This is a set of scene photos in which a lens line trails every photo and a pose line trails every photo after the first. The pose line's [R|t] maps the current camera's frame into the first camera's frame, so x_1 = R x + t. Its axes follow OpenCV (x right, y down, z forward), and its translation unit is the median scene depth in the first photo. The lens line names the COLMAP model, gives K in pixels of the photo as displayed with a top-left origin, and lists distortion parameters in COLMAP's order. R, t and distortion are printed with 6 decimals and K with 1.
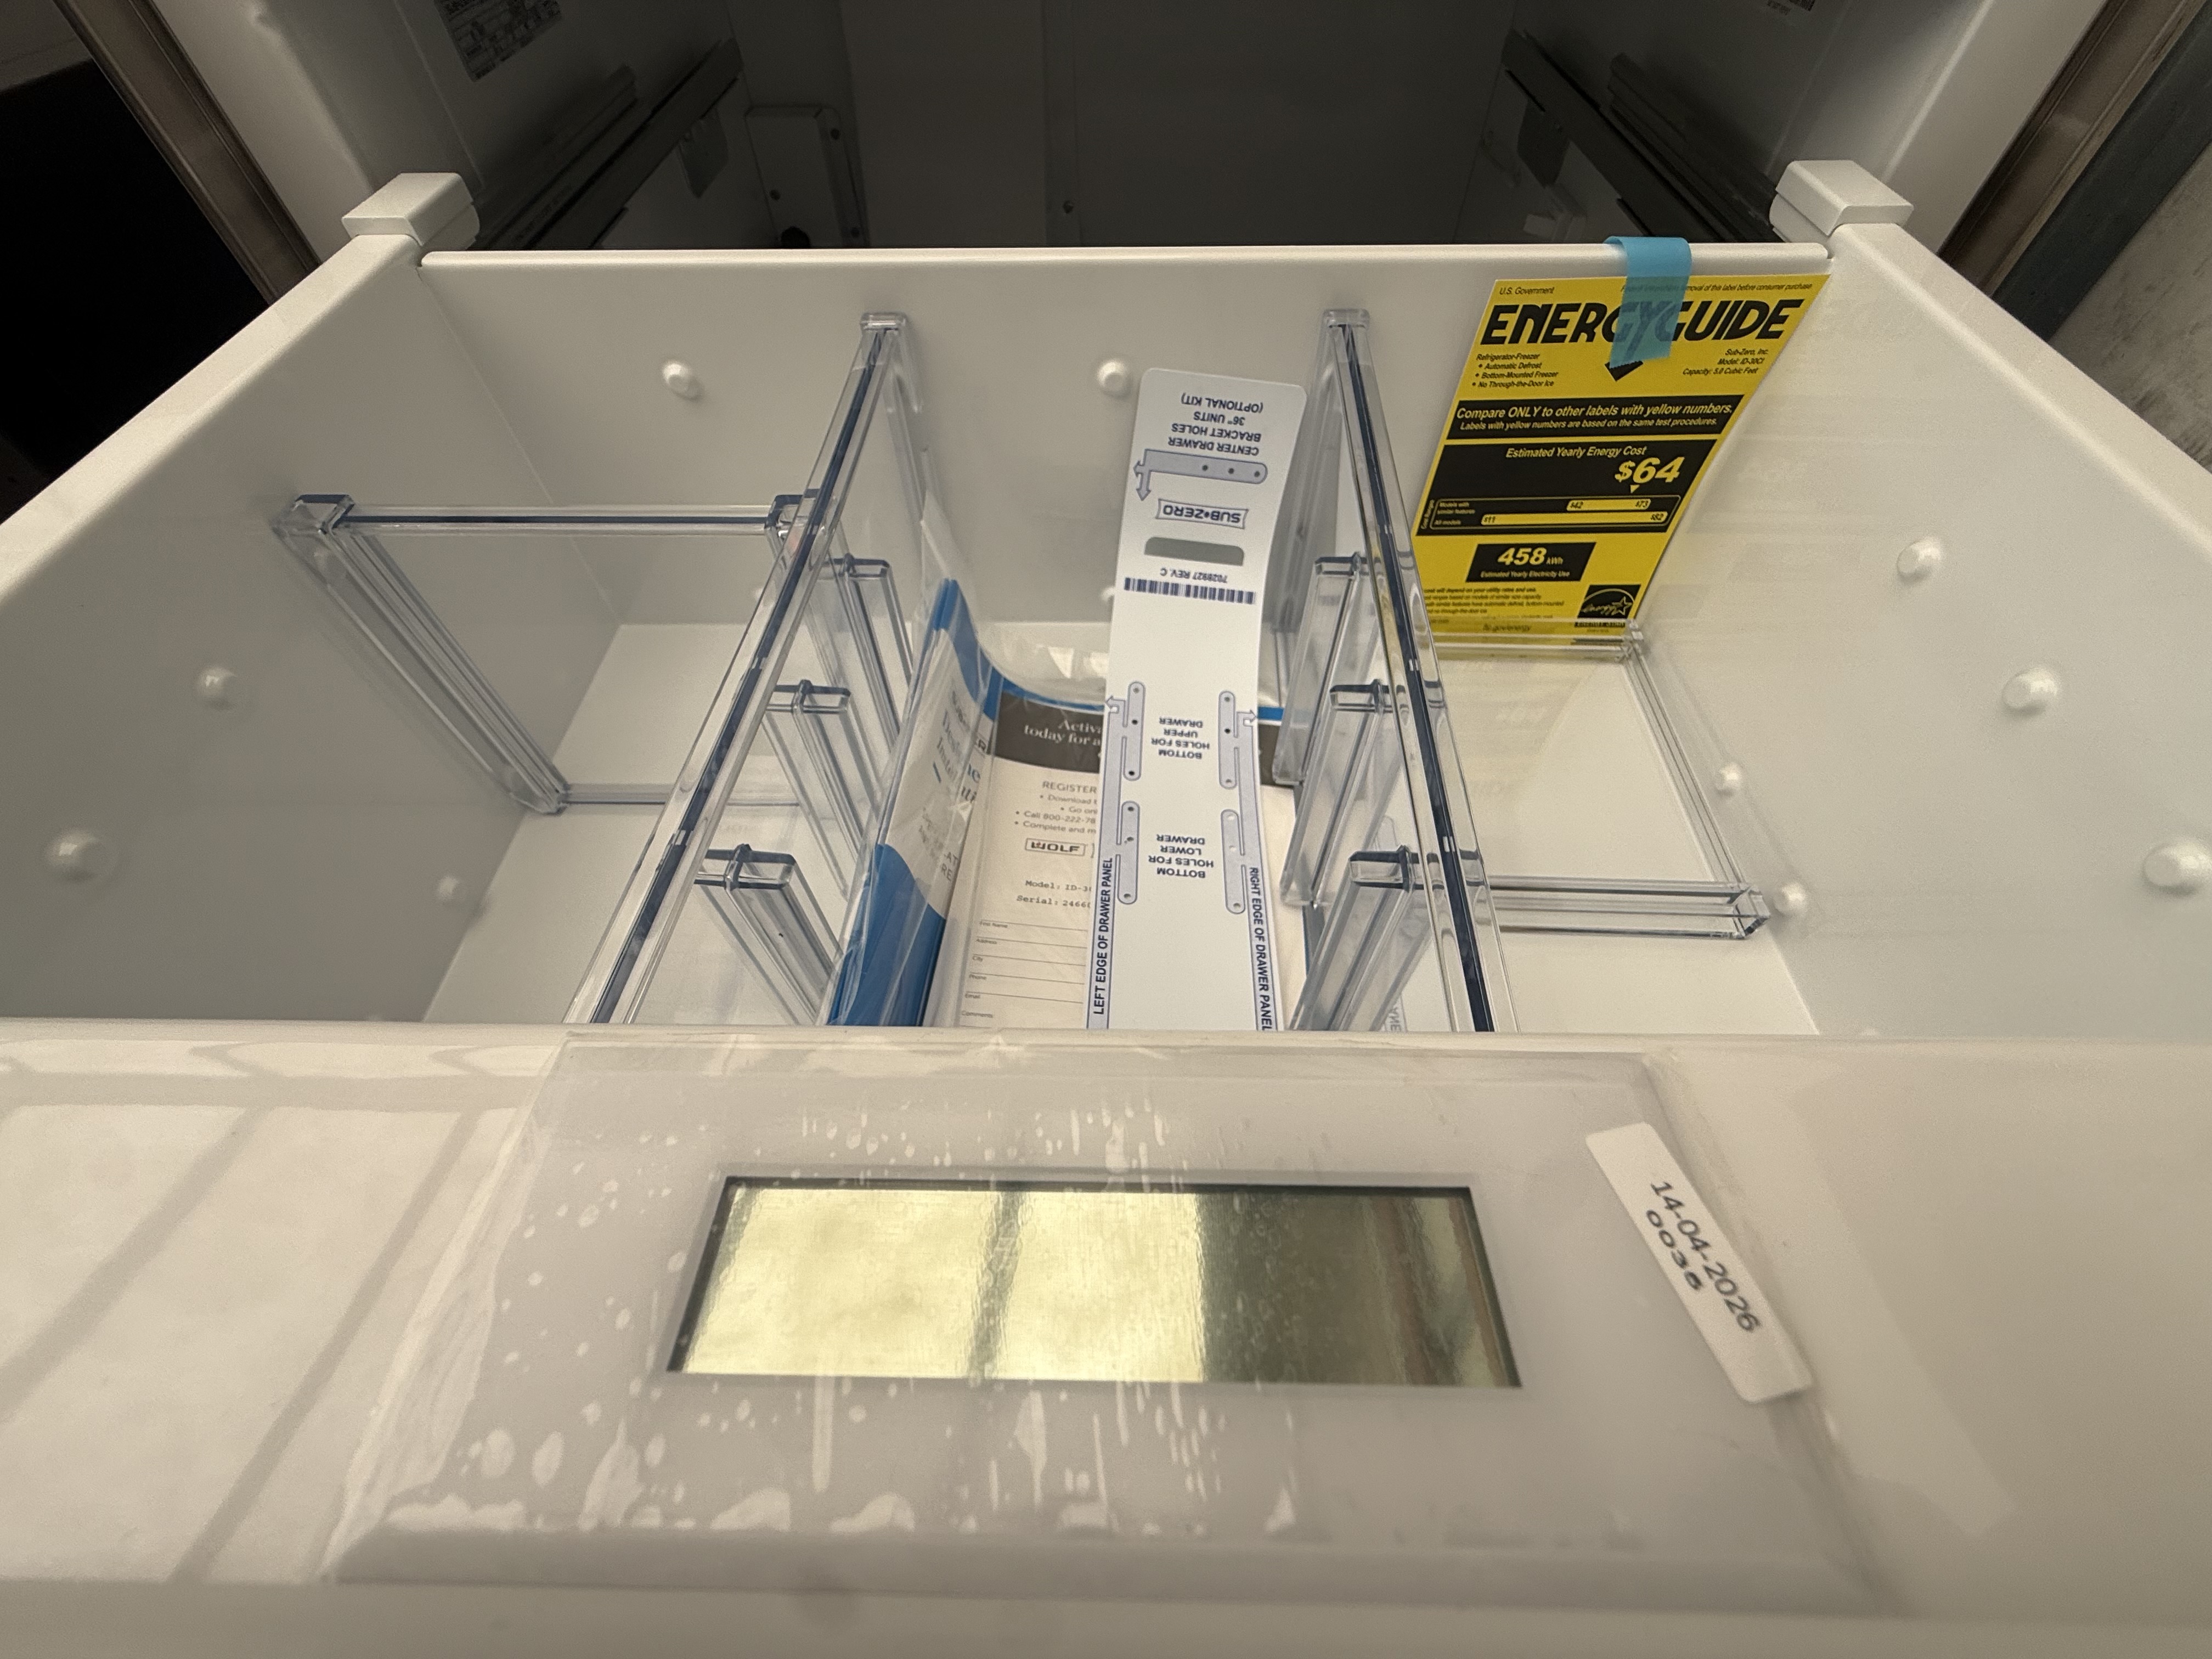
lens RADIAL K [[890.0, 0, 1106.0], [0, 890.0, 829.5], [0, 0, 1]] dist [0.001100, 0.000341]
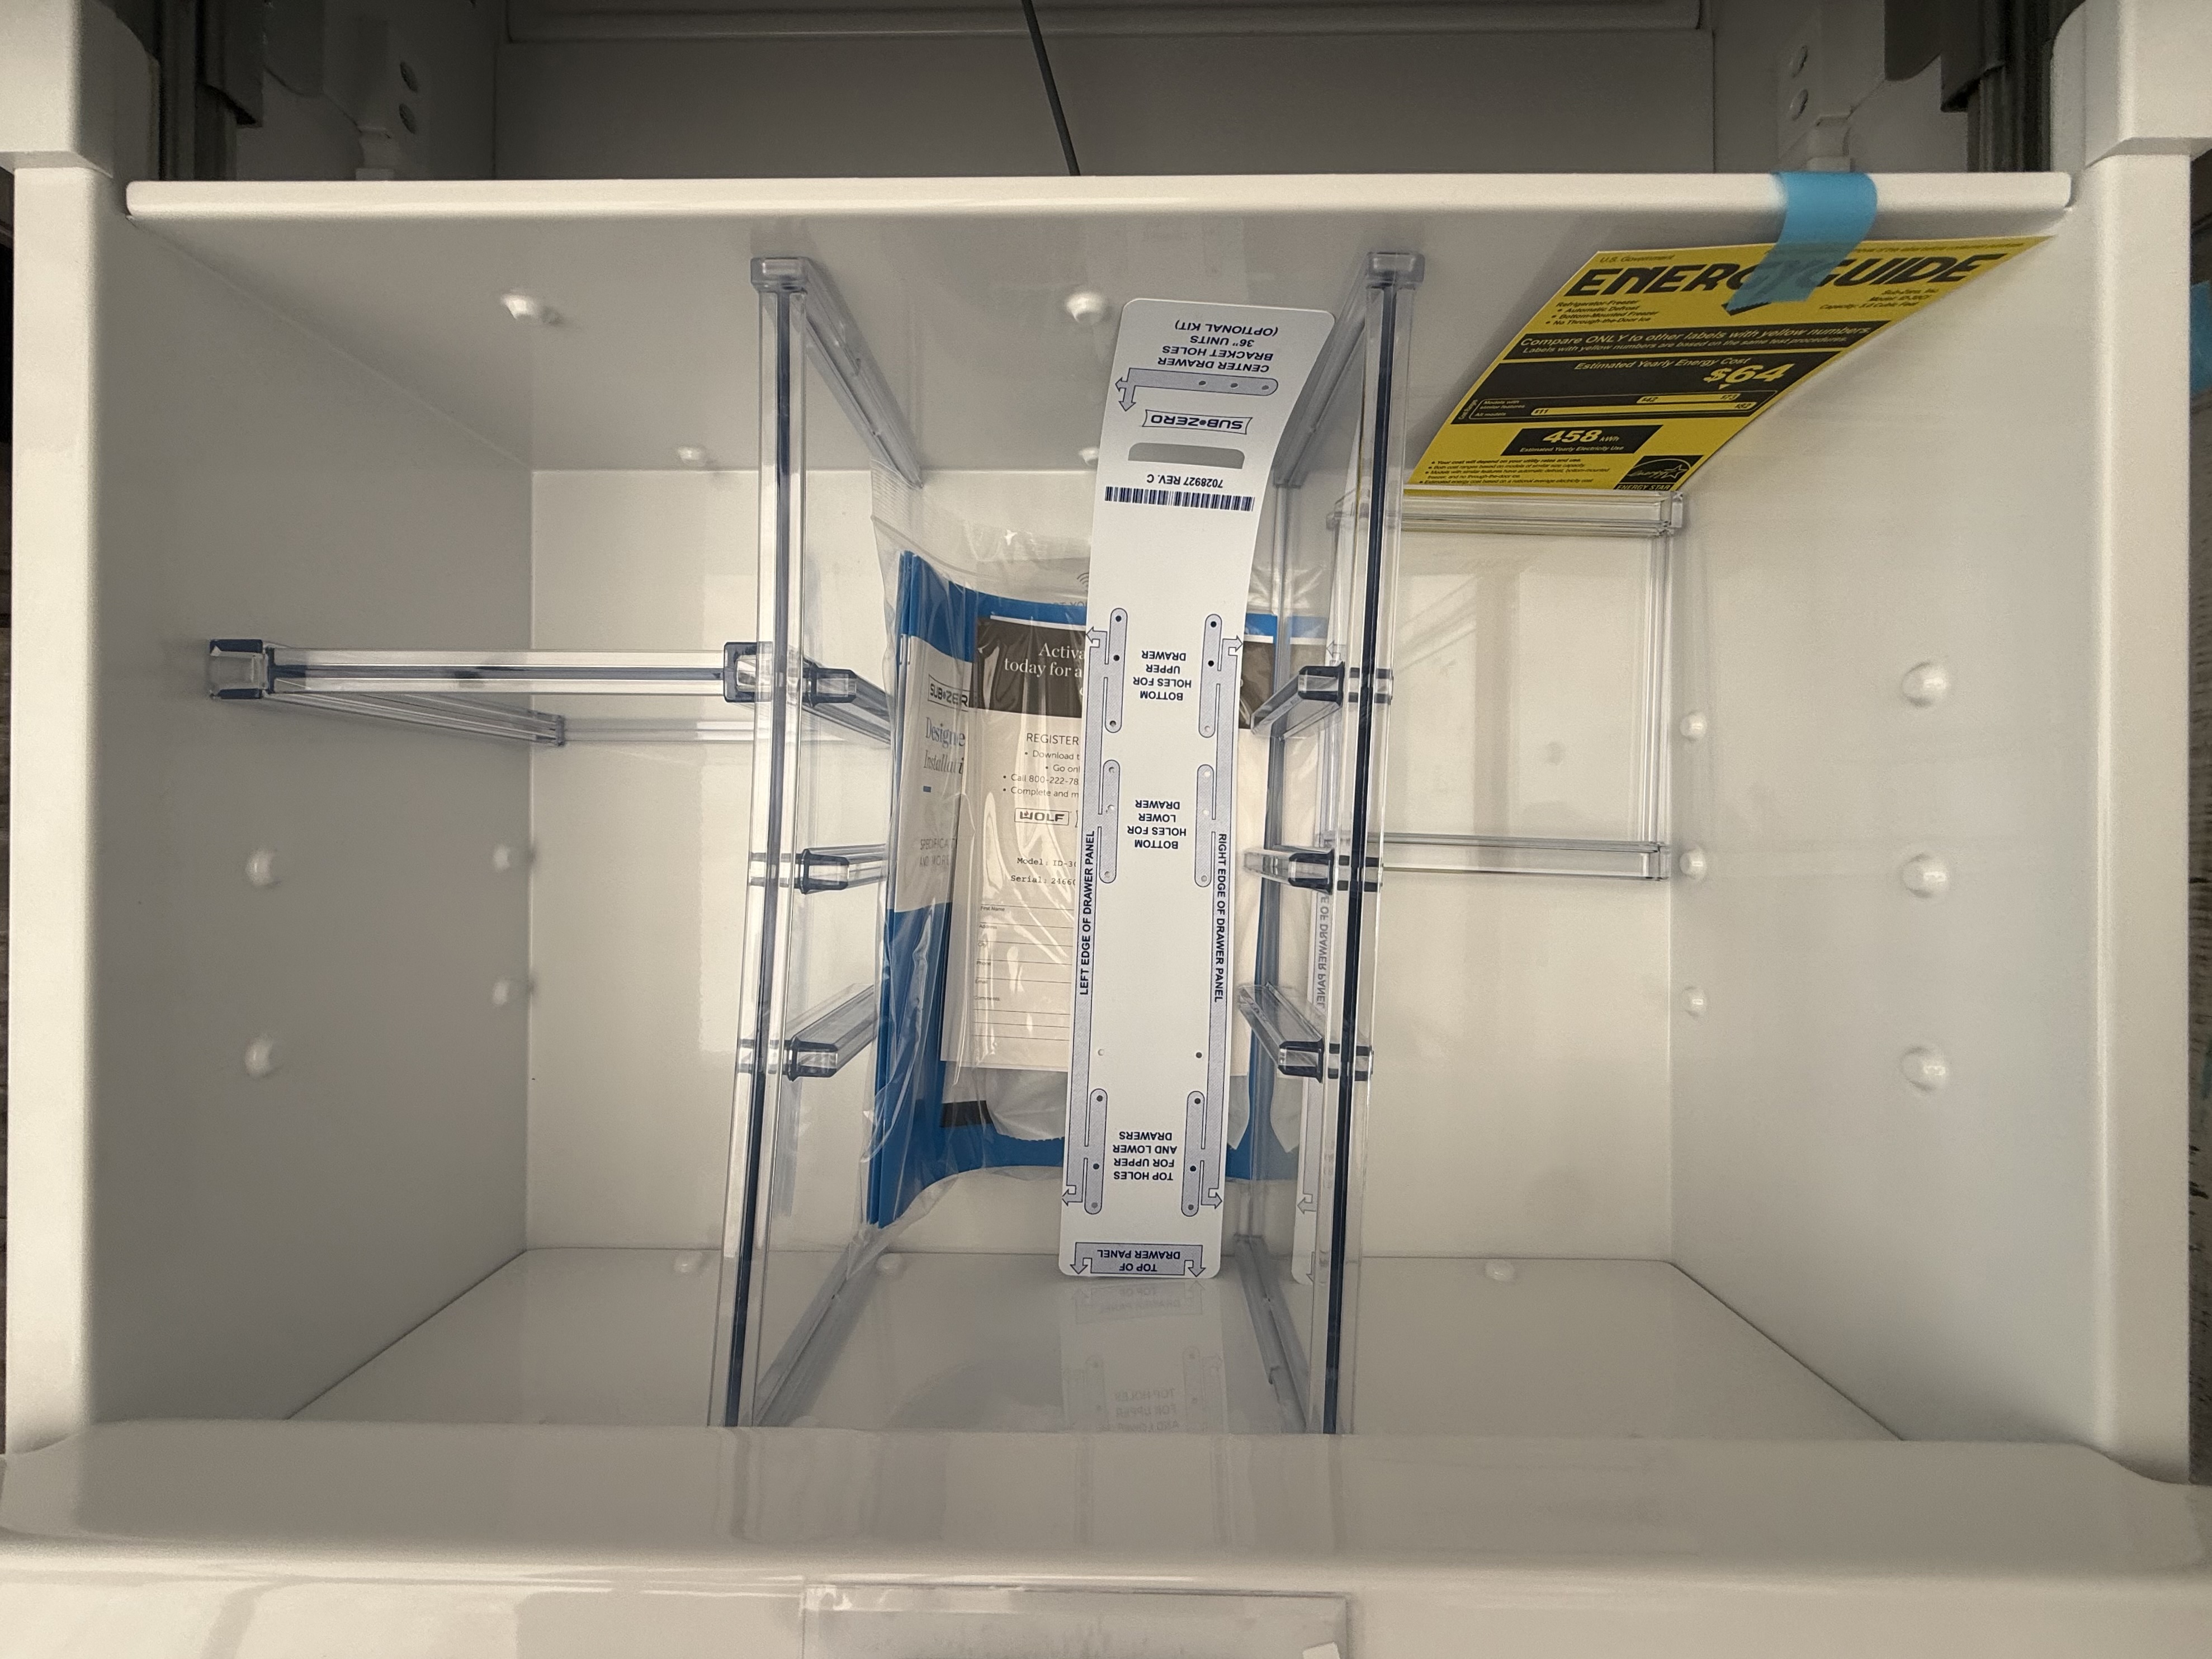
lens RADIAL K [[901.1, 0, 1100.7], [0, 901.1, 824.7], [0, 0, 1]] dist [0.000540, -0.000270]
pose [[0.999950, -0.009307, -0.003721, 0.017451], [0.009721, 0.809957, 0.586409, -0.569442], [-0.002444, -0.586416, 0.810006, 0.092832]]
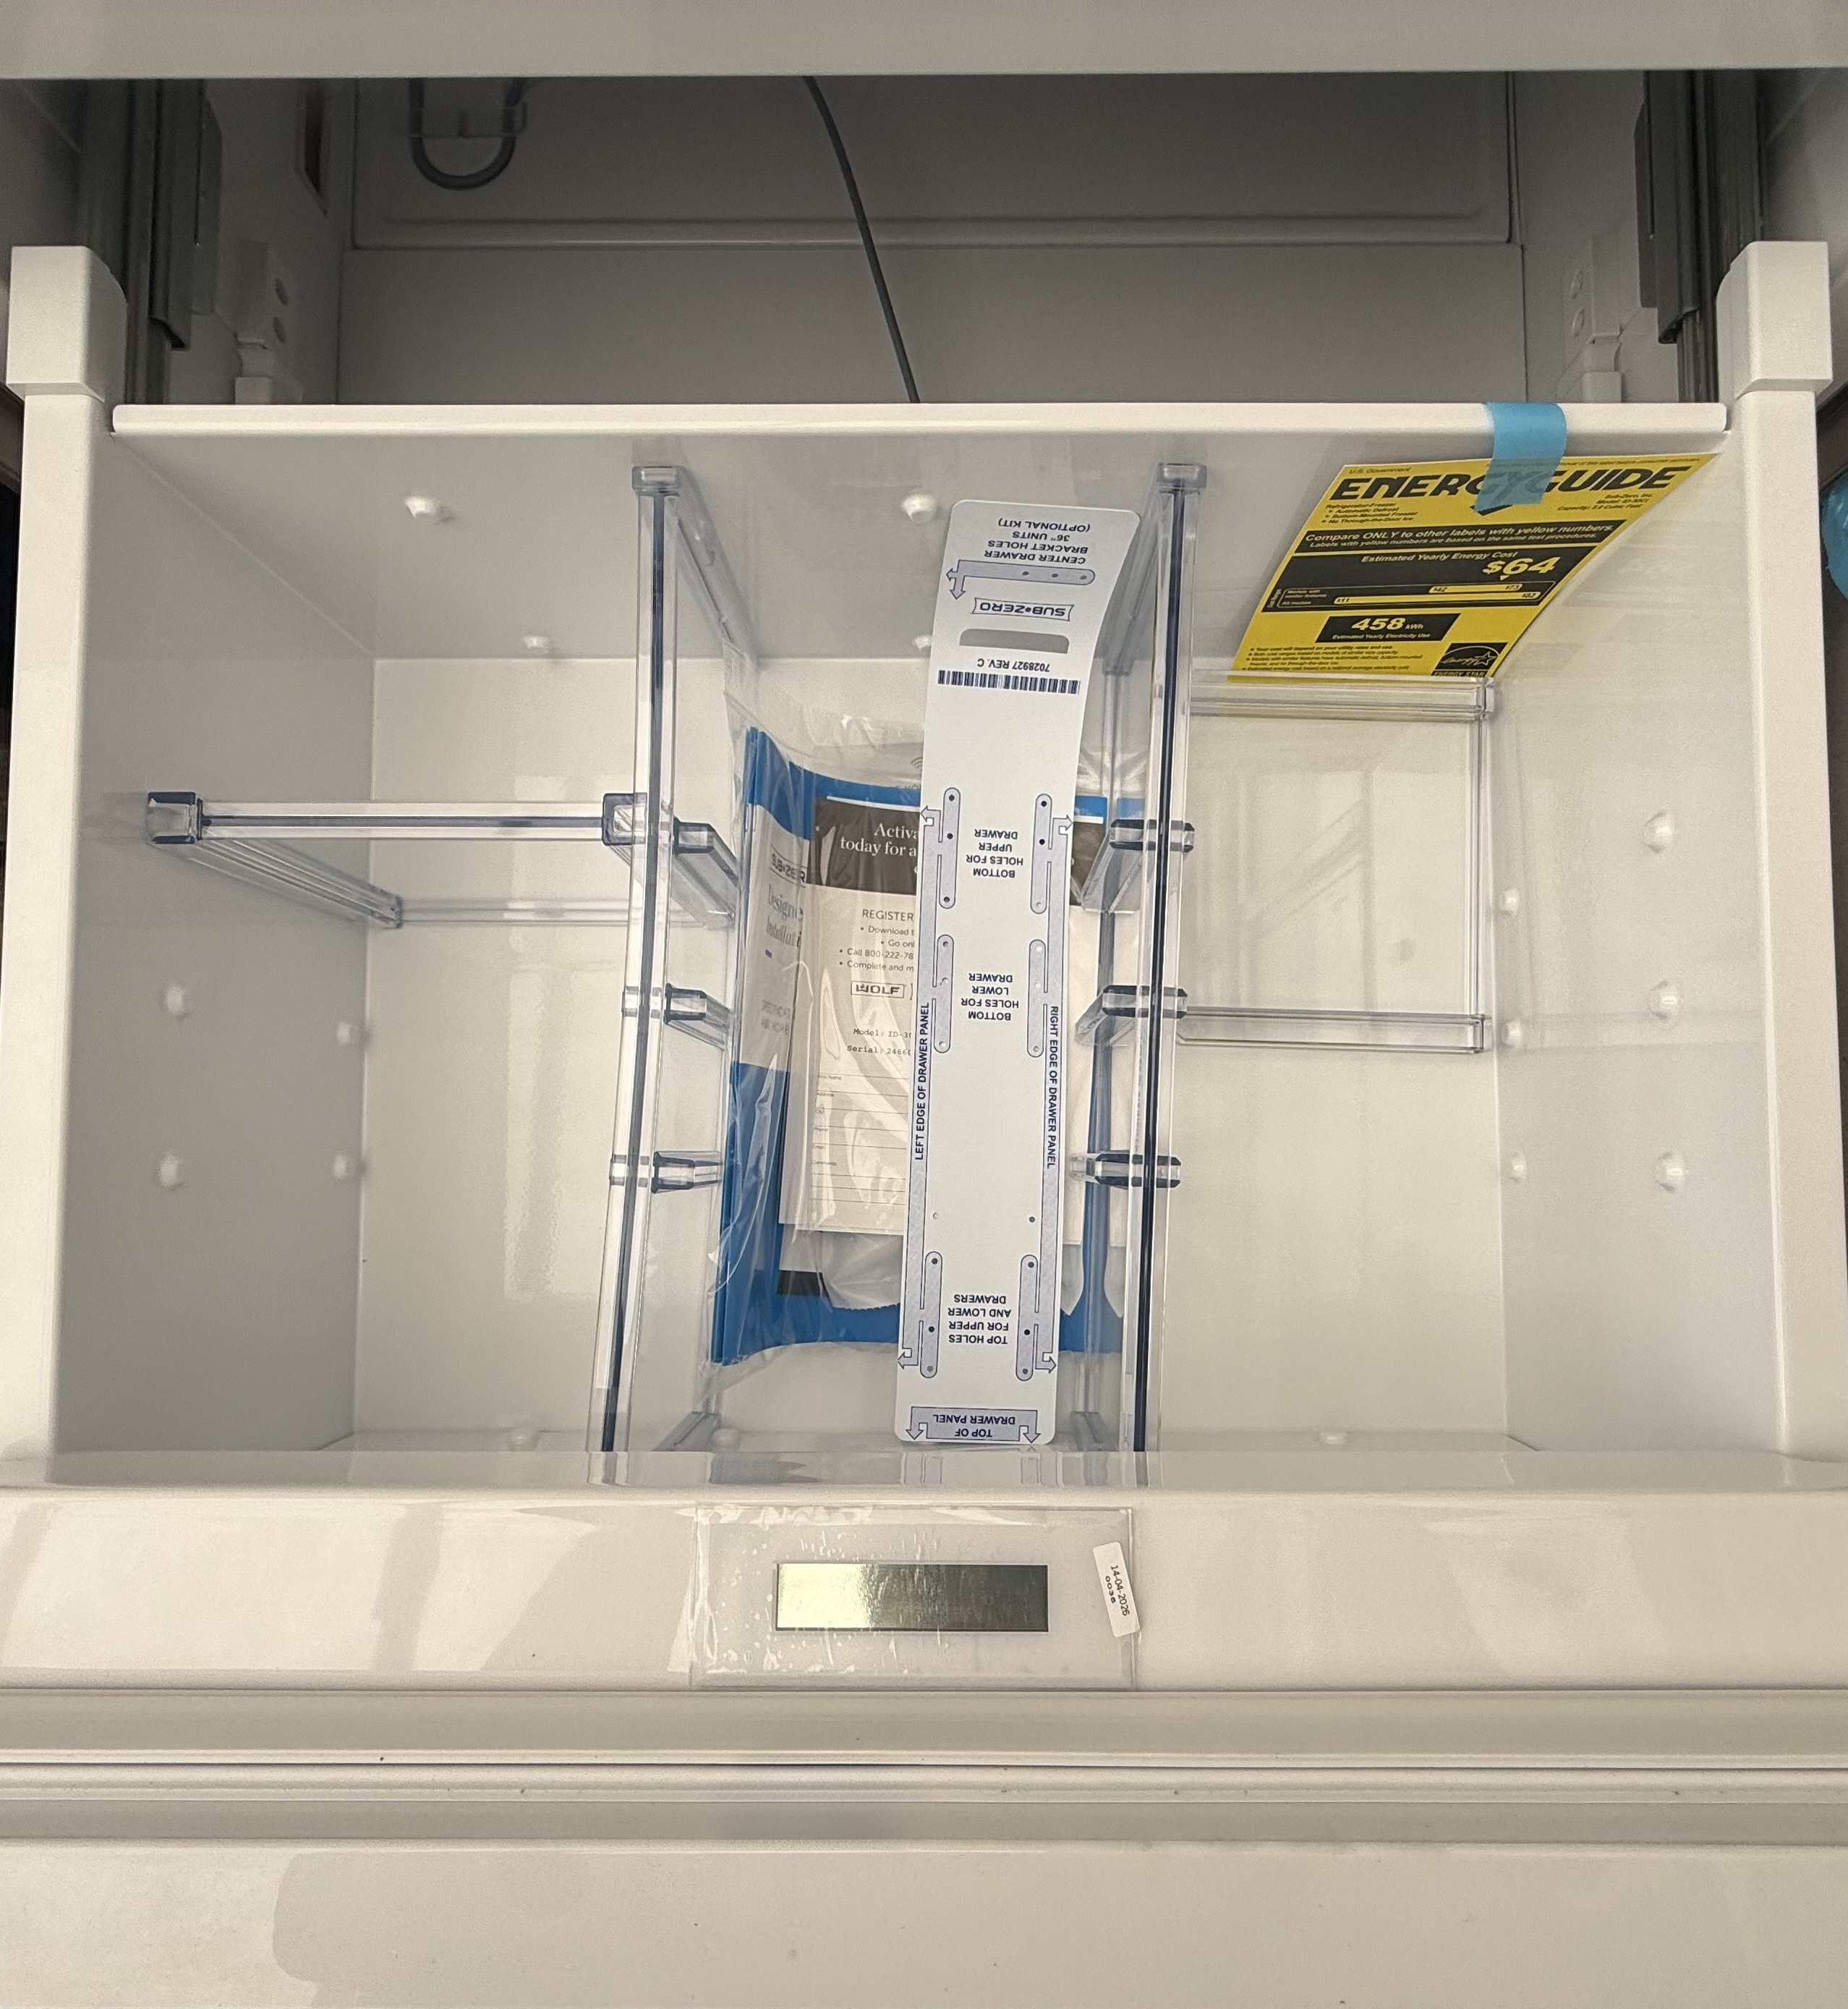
lens RADIAL K [[1170.3, 0, 952.1], [0, 1170.3, 1089.4], [0, 0, 1]] dist [0.000026, -0.000578]
pose [[0.999894, -0.012854, 0.006882, 0.022528], [0.006990, 0.836853, 0.547382, -0.623154], [-0.012795, -0.547276, 0.836854, -0.272222]]
